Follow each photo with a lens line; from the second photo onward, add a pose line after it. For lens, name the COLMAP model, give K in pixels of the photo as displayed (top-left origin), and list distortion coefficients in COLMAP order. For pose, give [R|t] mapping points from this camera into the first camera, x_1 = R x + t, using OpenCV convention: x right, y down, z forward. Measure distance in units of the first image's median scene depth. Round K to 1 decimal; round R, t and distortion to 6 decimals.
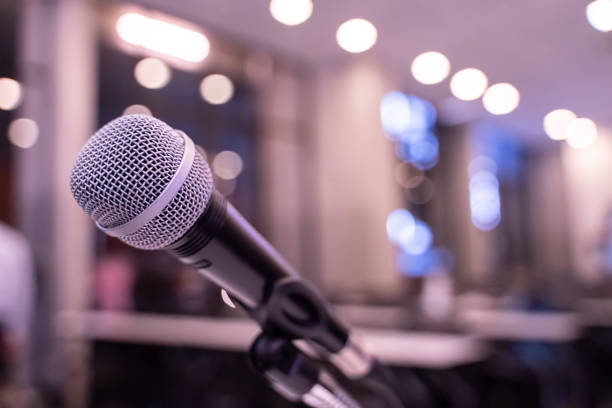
lens RADIAL K [[600.3, 0, 306.0], [0, 600.3, 204.0], [0, 0, 1]] dist [0.002171, 0.007643]
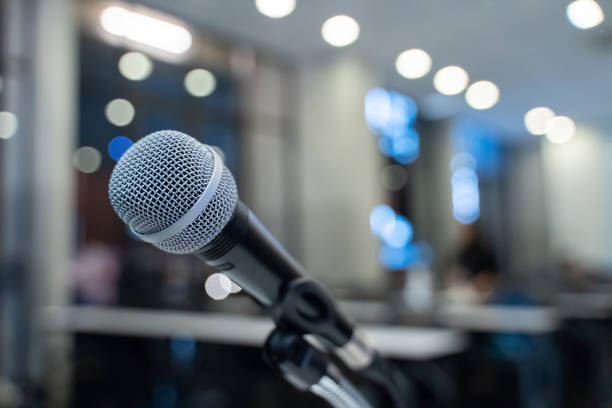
lens RADIAL K [[600.3, 0, 306.0], [0, 600.3, 204.0], [0, 0, 1]] dist [0.002171, 0.007643]
pose [[0.999483, 0.004851, 0.031791, -0.052094], [-0.005242, 0.999912, 0.012217, -0.023686], [-0.031729, -0.012378, 0.999420, -0.081966]]
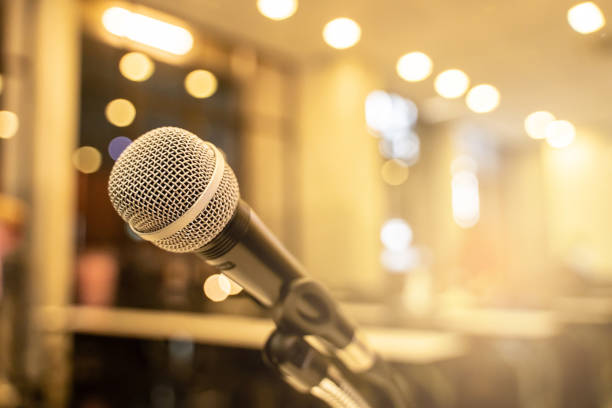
lens RADIAL K [[600.3, 0, 306.0], [0, 600.3, 204.0], [0, 0, 1]] dist [0.002171, 0.007643]
pose [[0.999388, 0.013076, 0.032450, -0.055896], [-0.013347, 0.999878, 0.008151, -0.018566], [-0.032339, -0.008580, 0.999440, -0.068708]]
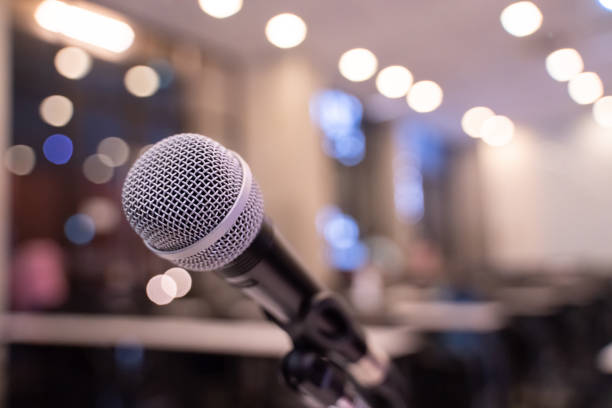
lens RADIAL K [[600.3, 0, 306.0], [0, 600.3, 204.0], [0, 0, 1]] dist [0.002171, 0.007643]
pose [[0.991431, -0.003946, 0.130575, -0.173987], [0.002477, 0.999932, 0.011407, -0.035905], [-0.130611, -0.010985, 0.991373, 0.002405]]
